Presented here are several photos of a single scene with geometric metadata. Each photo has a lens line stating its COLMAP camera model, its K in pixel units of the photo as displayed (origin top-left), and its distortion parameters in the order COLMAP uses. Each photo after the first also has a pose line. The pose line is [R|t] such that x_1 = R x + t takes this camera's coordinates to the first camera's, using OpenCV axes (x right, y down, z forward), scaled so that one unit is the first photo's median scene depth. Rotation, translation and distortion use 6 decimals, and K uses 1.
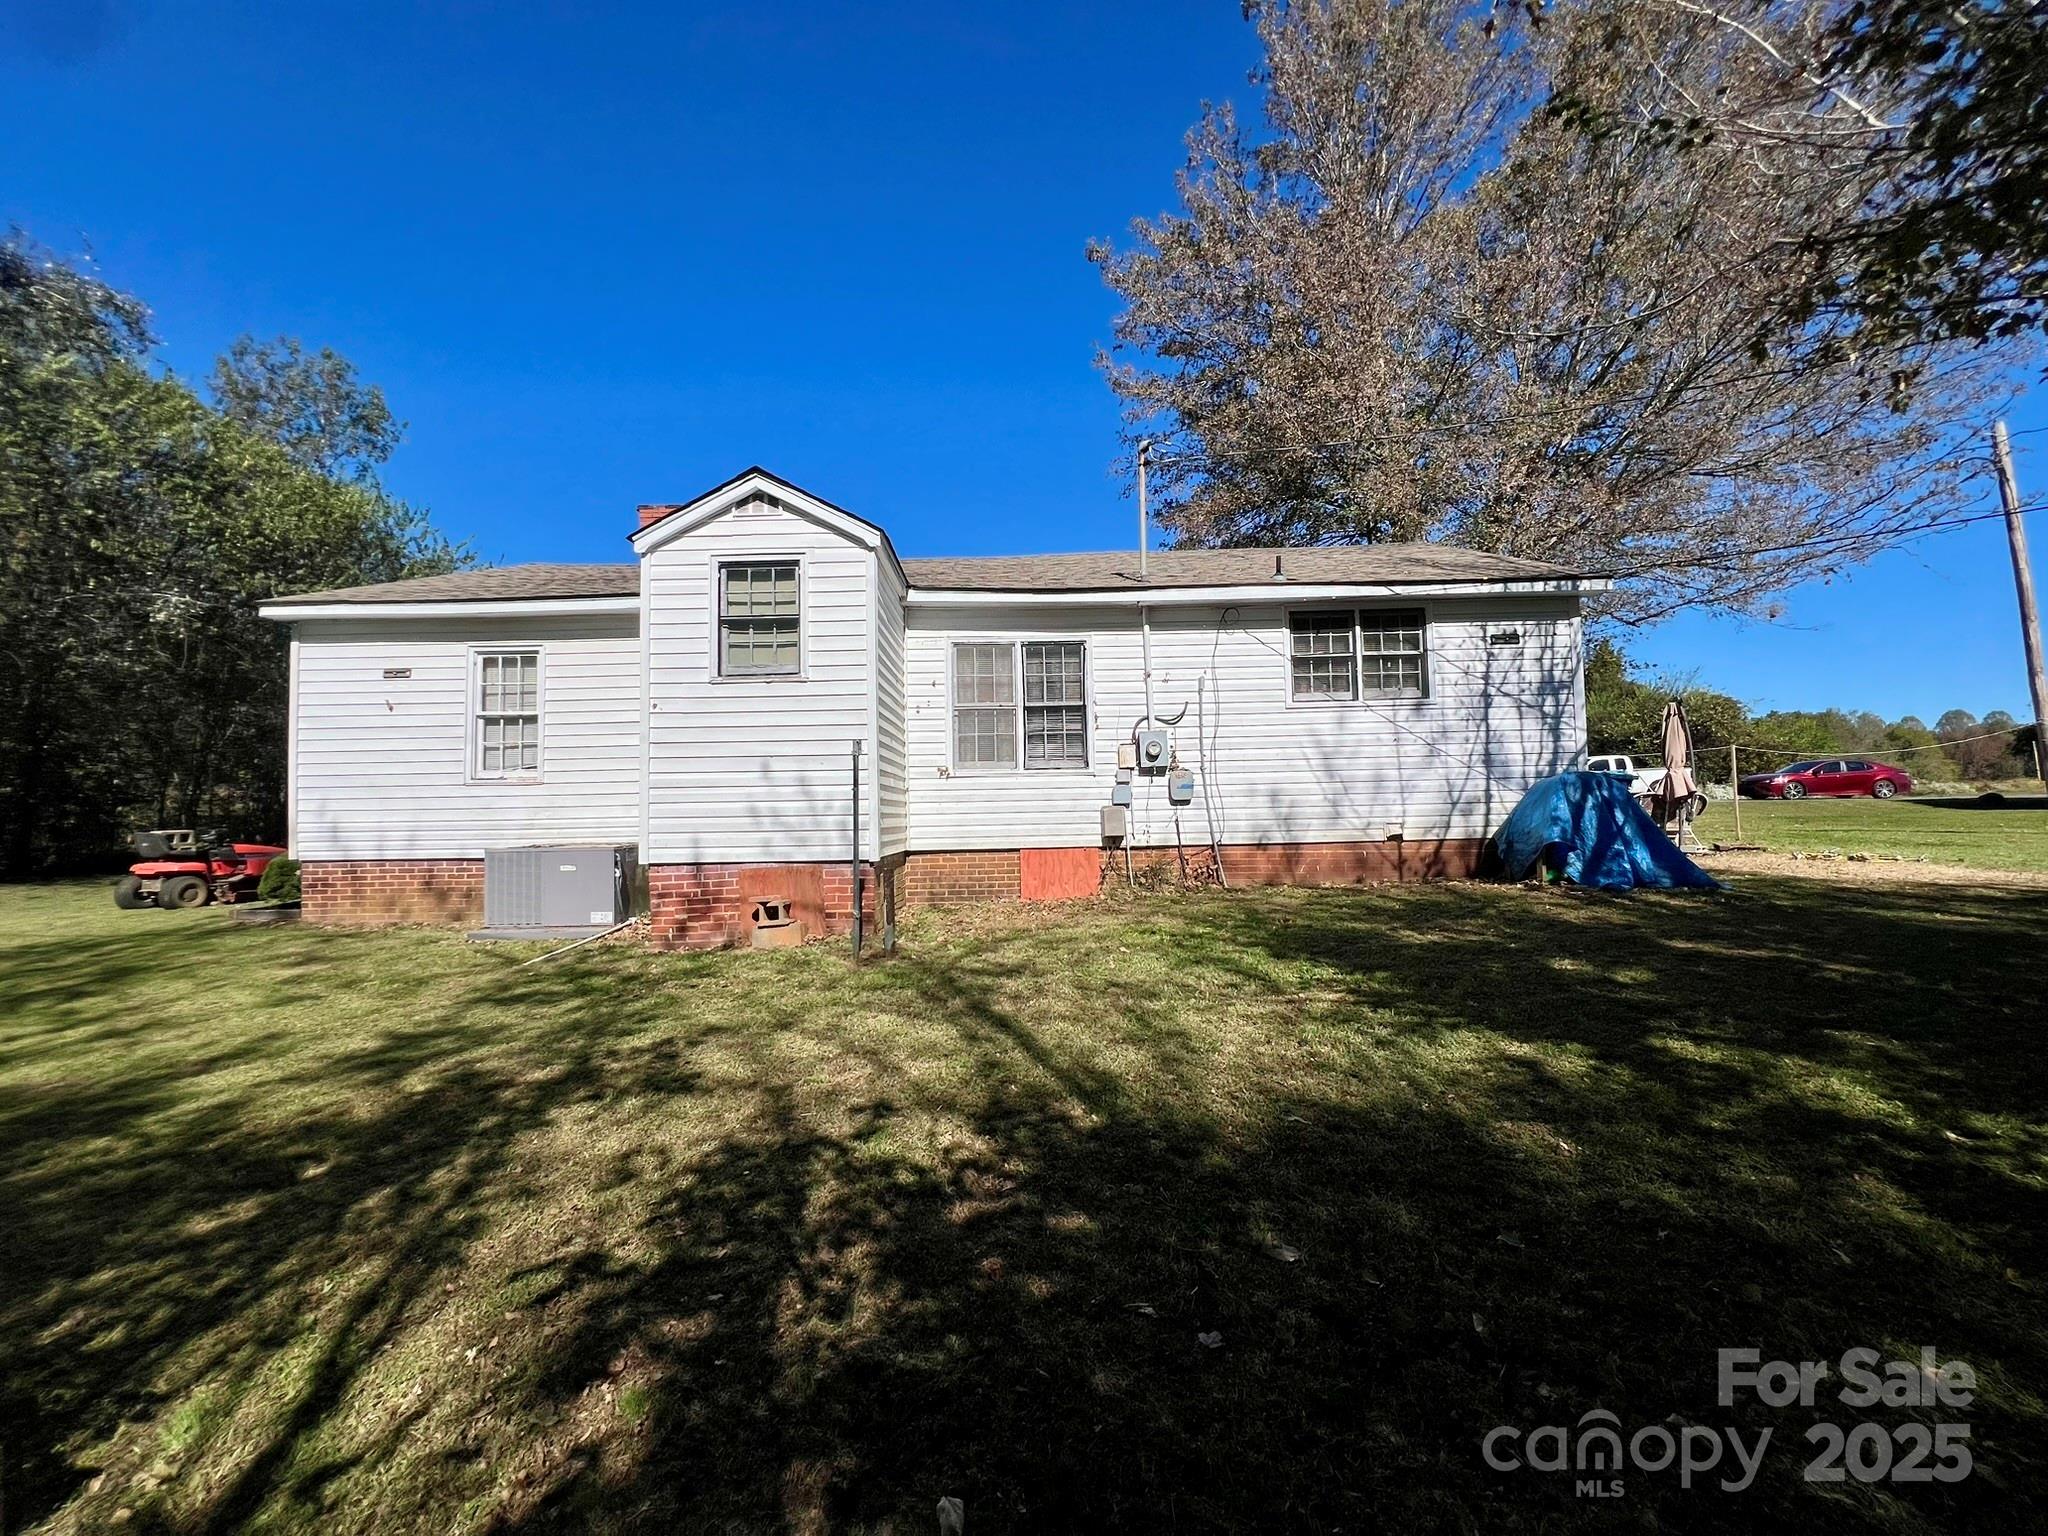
lens RADIAL K [[815.6, 0, 1019.7], [0, 815.6, 768.6], [0, 0, 1]] dist [0.000532, -0.000054]
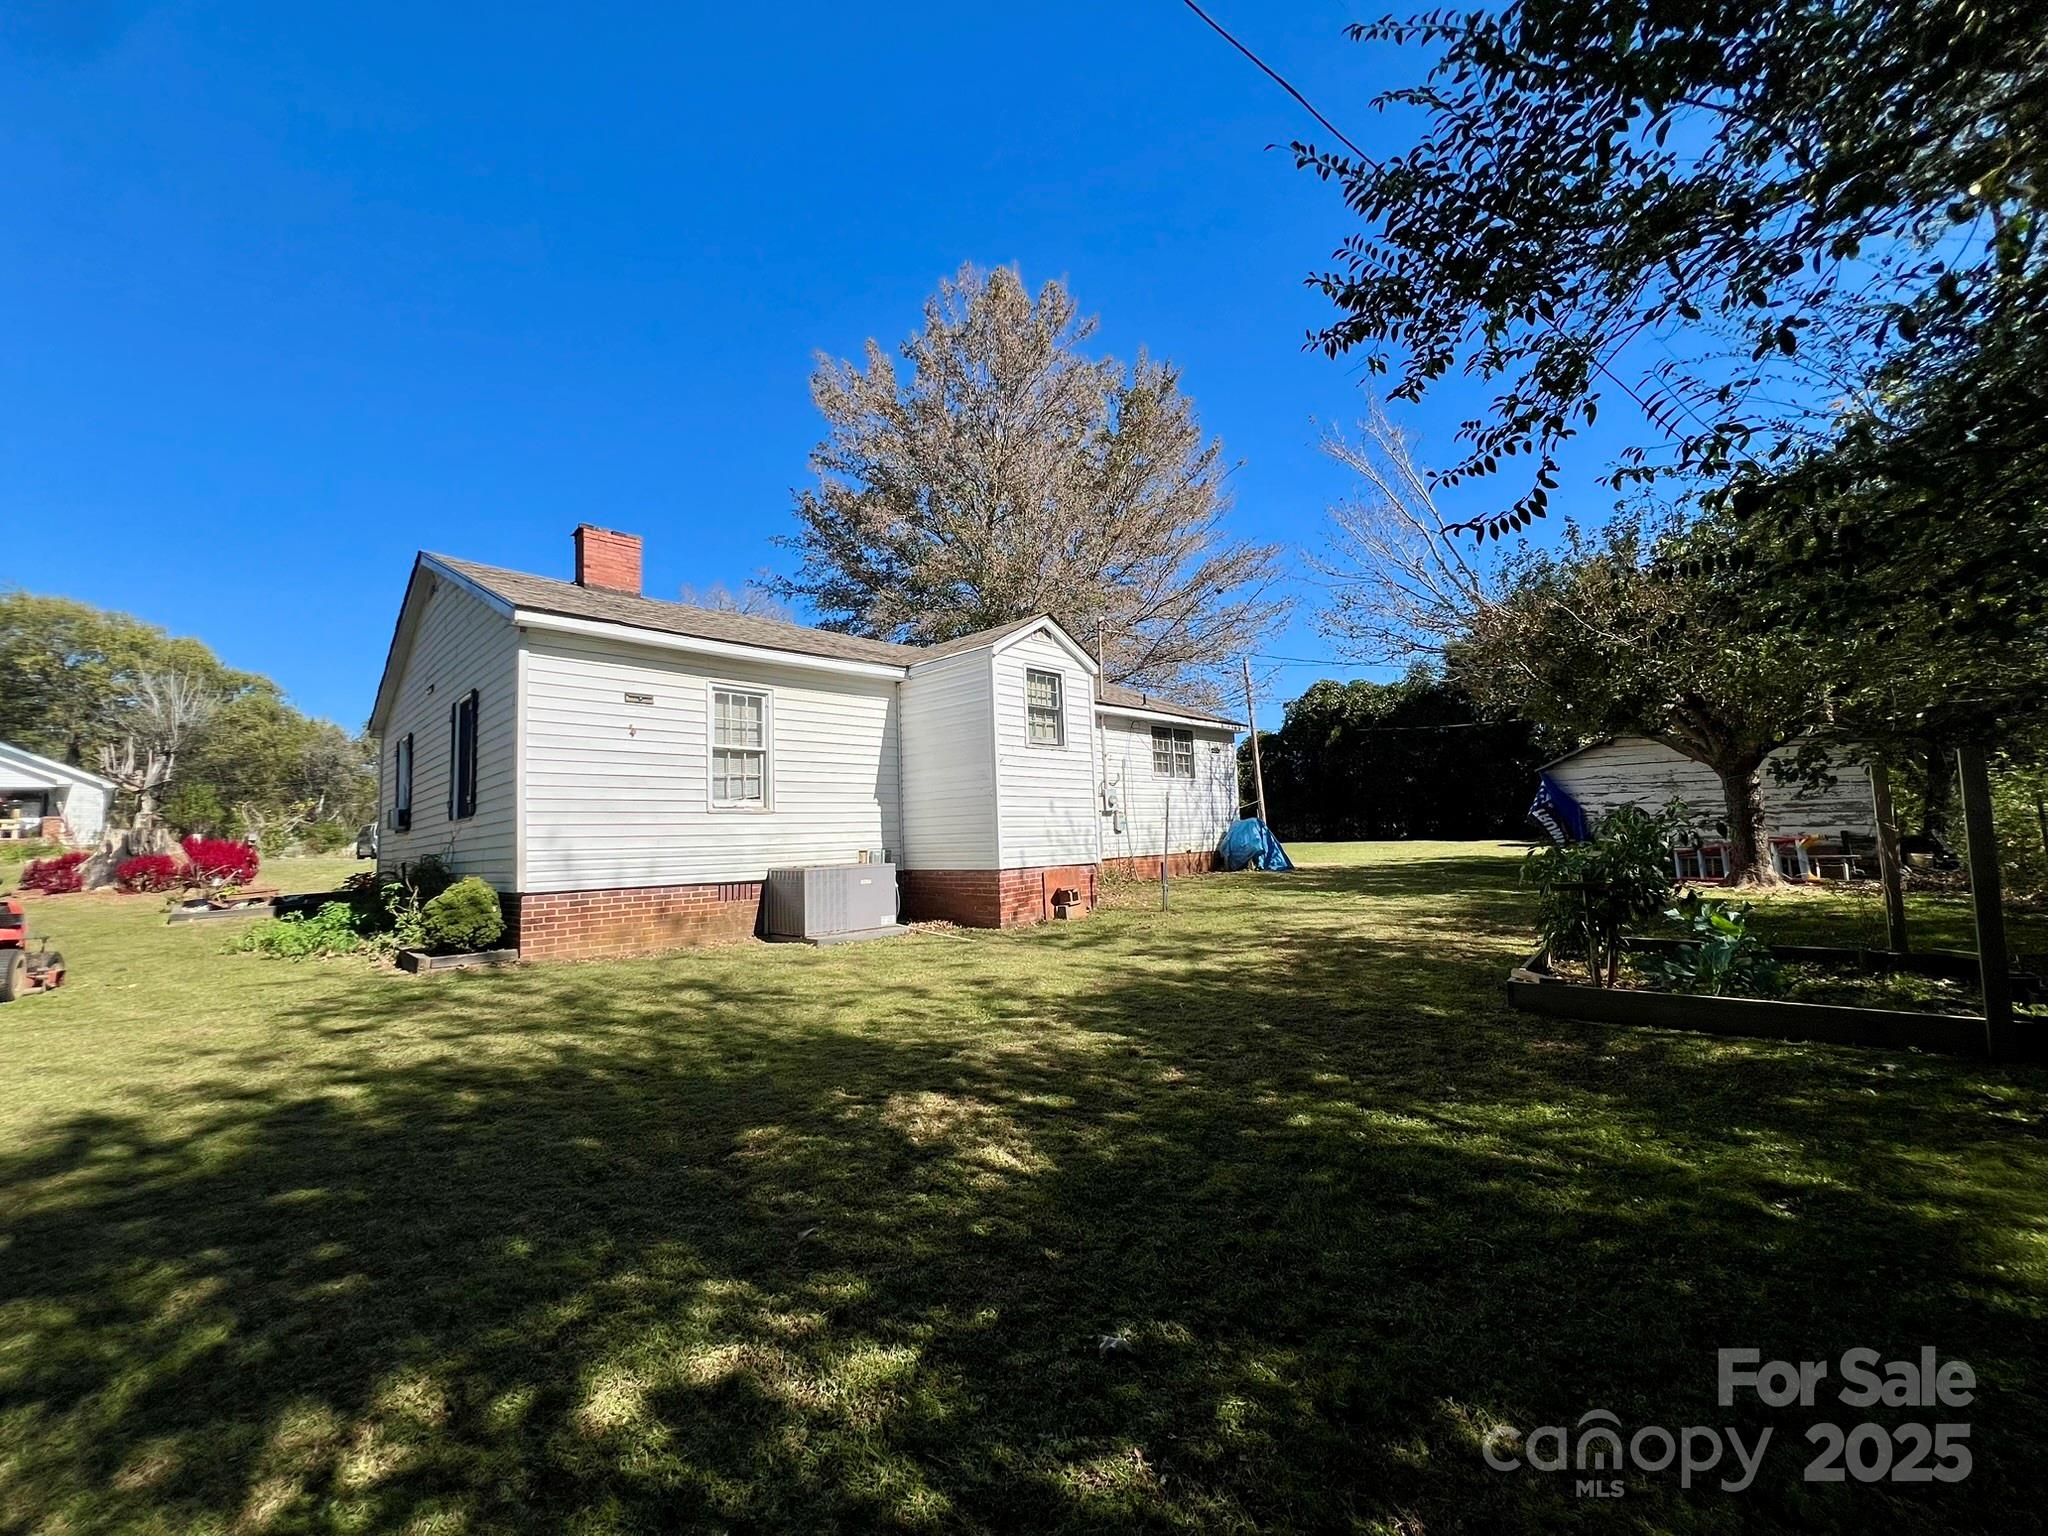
lens RADIAL K [[815.6, 0, 1031.5], [0, 815.6, 767.5], [0, 0, 1]] dist [0.000532, -0.000054]
pose [[0.678669, 0.062136, 0.731811, -1.165505], [-0.015766, 0.997418, -0.070067, 0.028884], [-0.734275, 0.036014, 0.677896, -0.018589]]
